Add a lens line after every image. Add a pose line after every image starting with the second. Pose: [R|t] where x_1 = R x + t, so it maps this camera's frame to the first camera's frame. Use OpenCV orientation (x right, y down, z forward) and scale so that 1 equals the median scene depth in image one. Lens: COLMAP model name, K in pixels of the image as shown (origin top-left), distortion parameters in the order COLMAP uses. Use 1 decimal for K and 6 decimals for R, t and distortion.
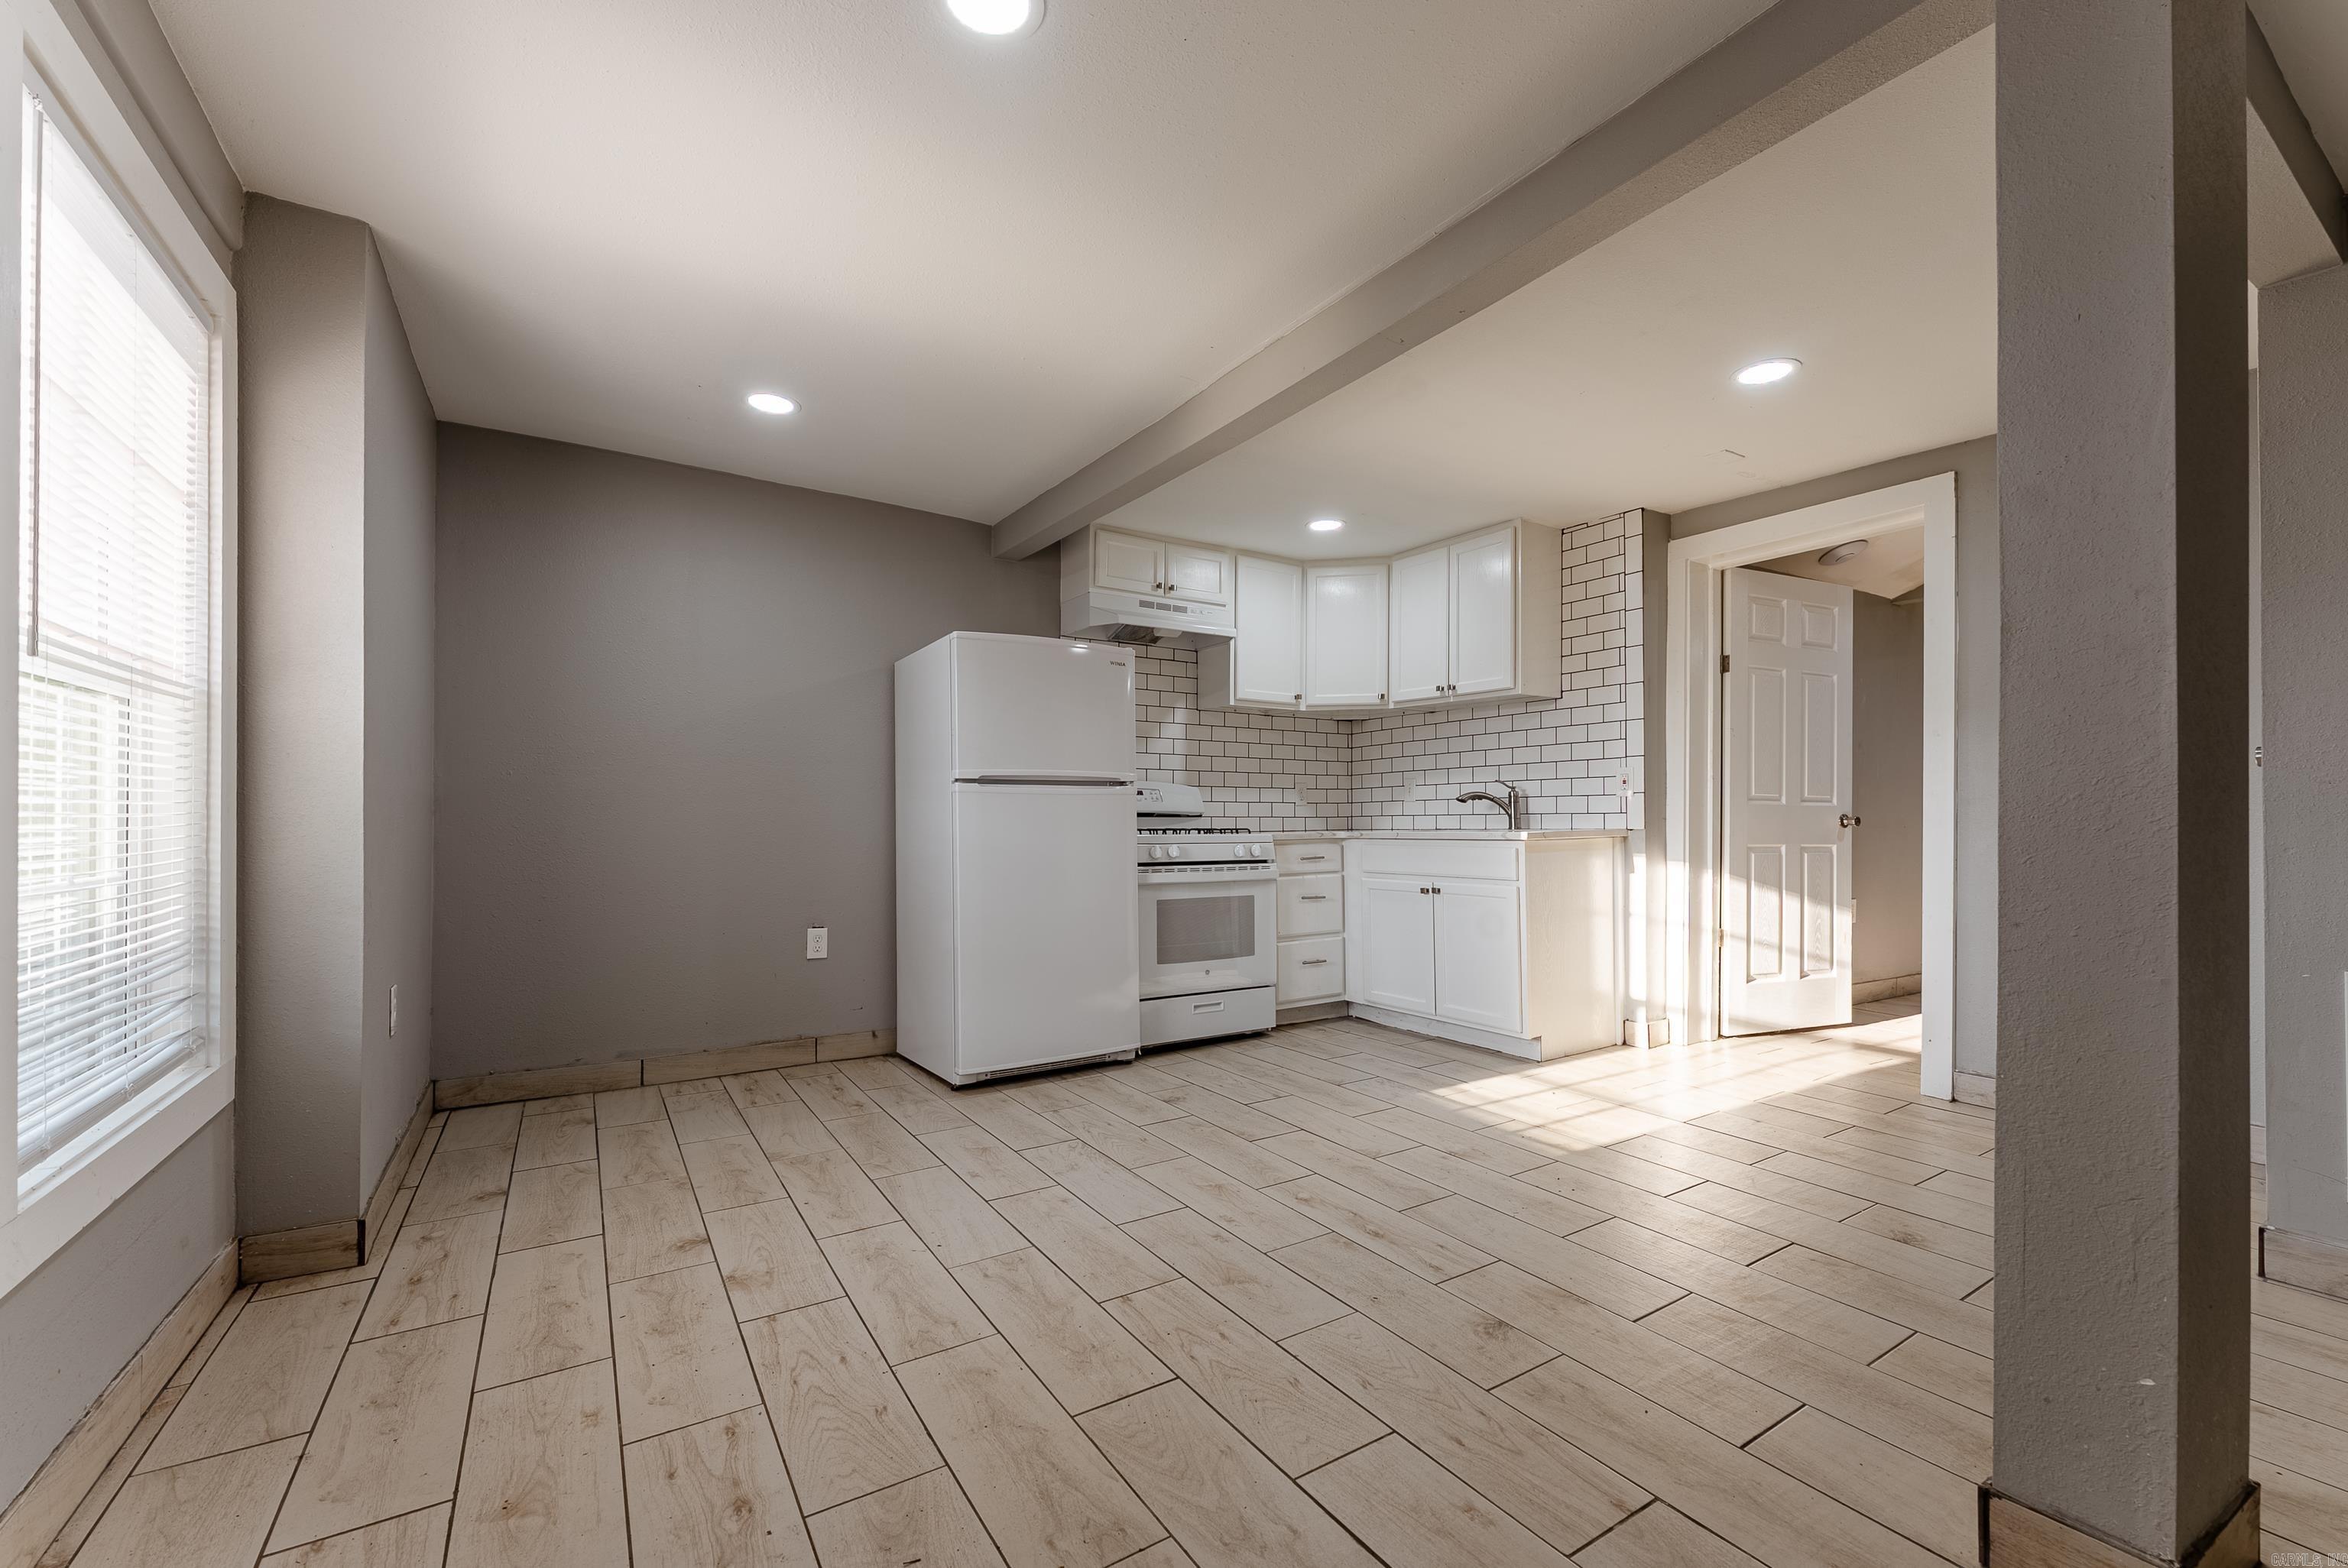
lens RADIAL K [[991.3, 0, 1255.3], [0, 991.3, 817.8], [0, 0, 1]] dist [0.000296, -0.000138]
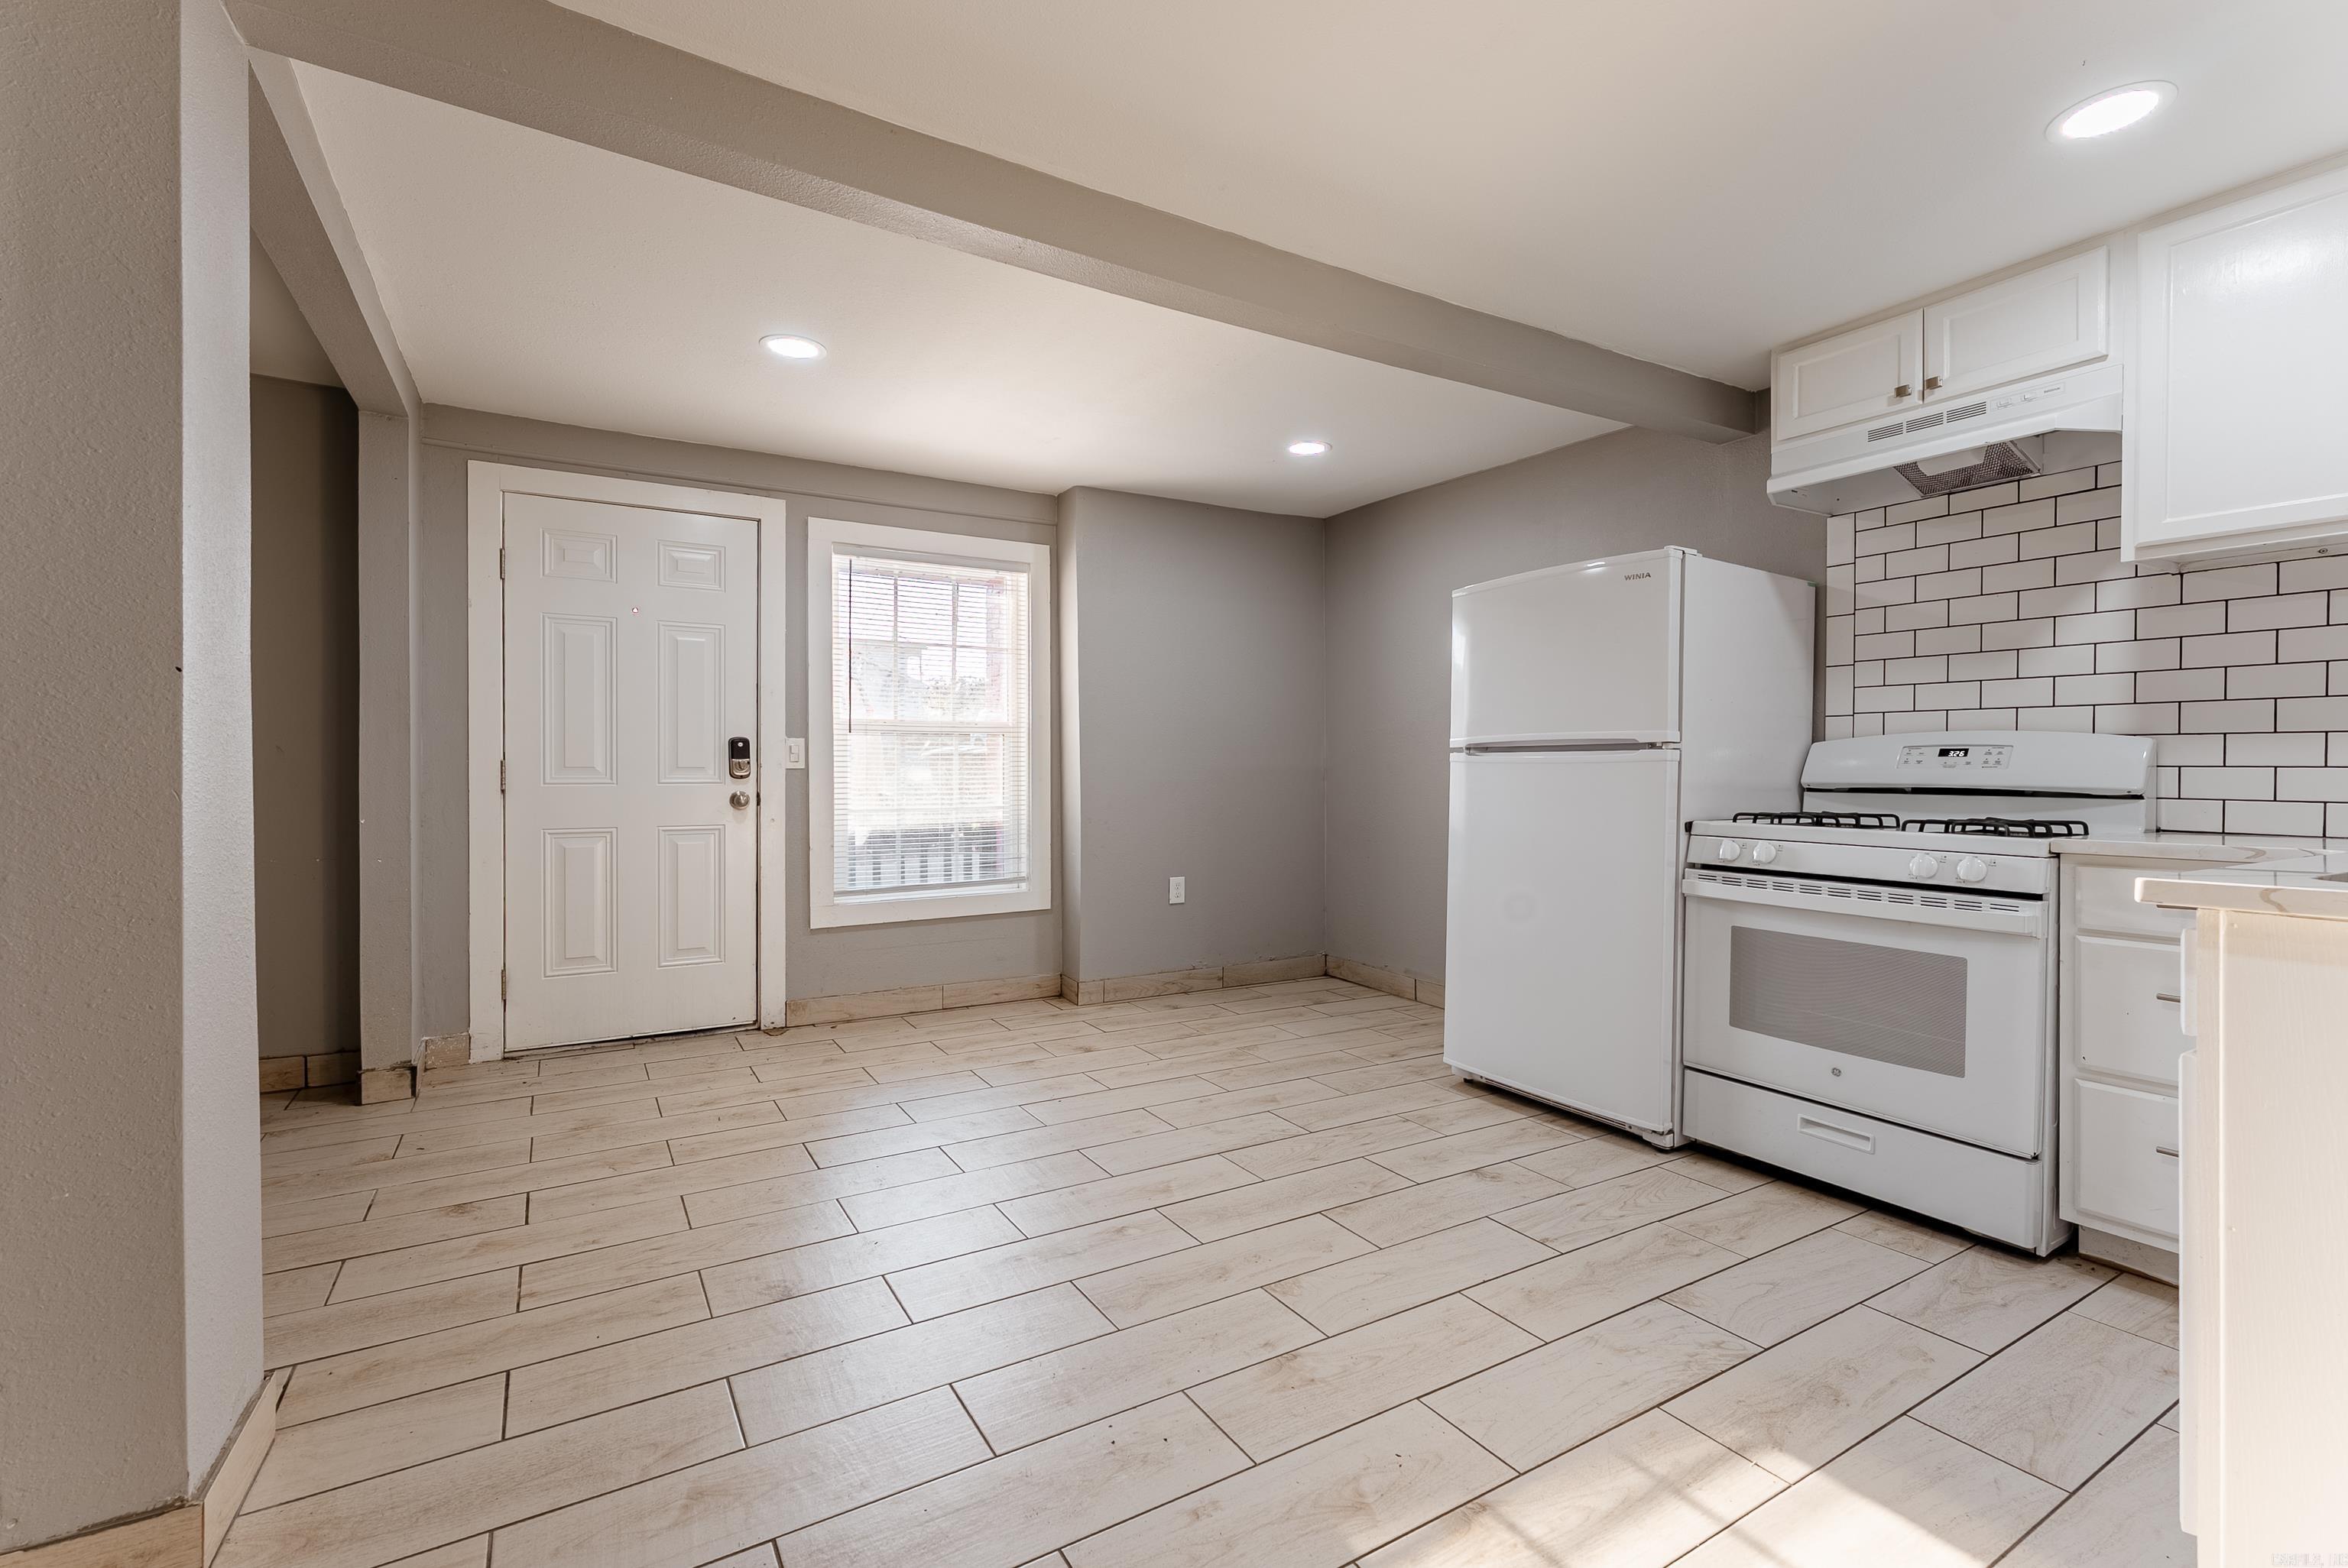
lens RADIAL K [[989.8, 0, 1121.6], [0, 989.8, 781.4], [0, 0, 1]] dist [-0.000194, -0.000288]
pose [[-0.091655, 0.015533, -0.995670, 0.518441], [-0.003572, 0.999867, 0.015927, -0.016842], [0.995784, 0.005017, -0.091587, 0.607089]]
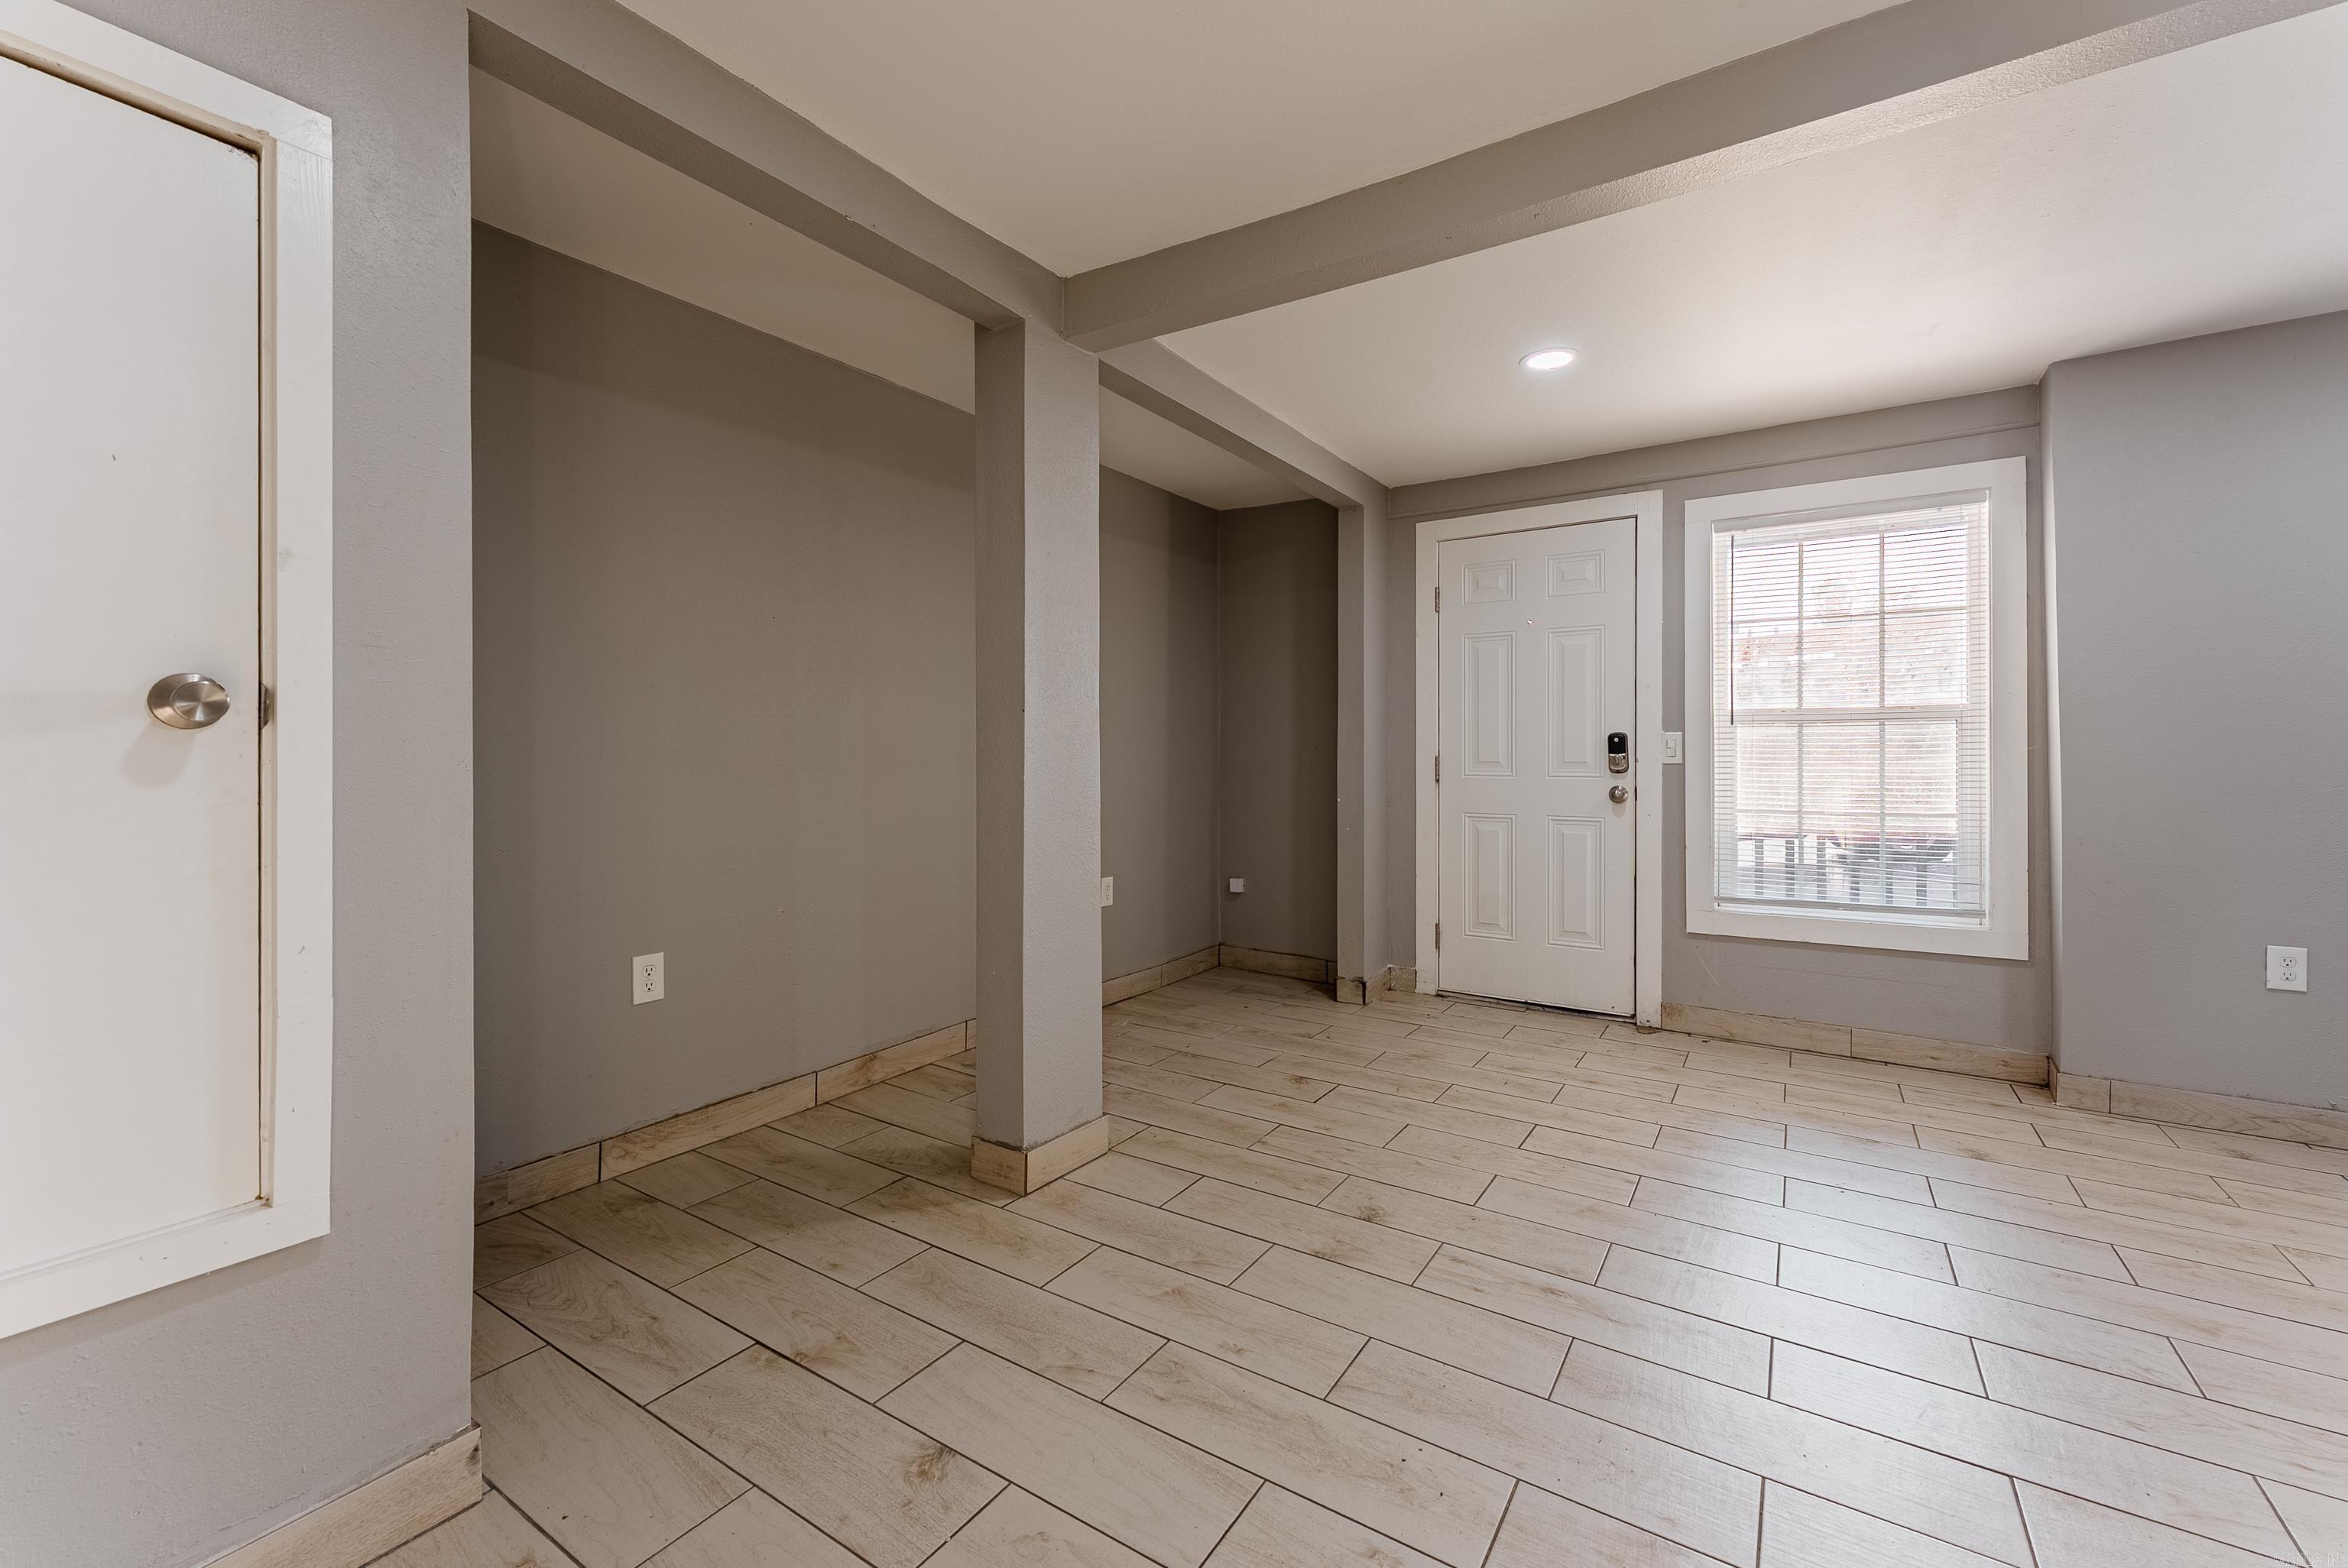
lens RADIAL K [[959.9, 0, 1181.6], [0, 959.9, 768.3], [0, 0, 1]] dist [0.000493, -0.000201]
pose [[-0.927445, 0.003887, -0.373939, 0.365942], [-0.000902, 0.999920, 0.012632, -0.019409], [0.373958, 0.012052, -0.927367, 0.849448]]
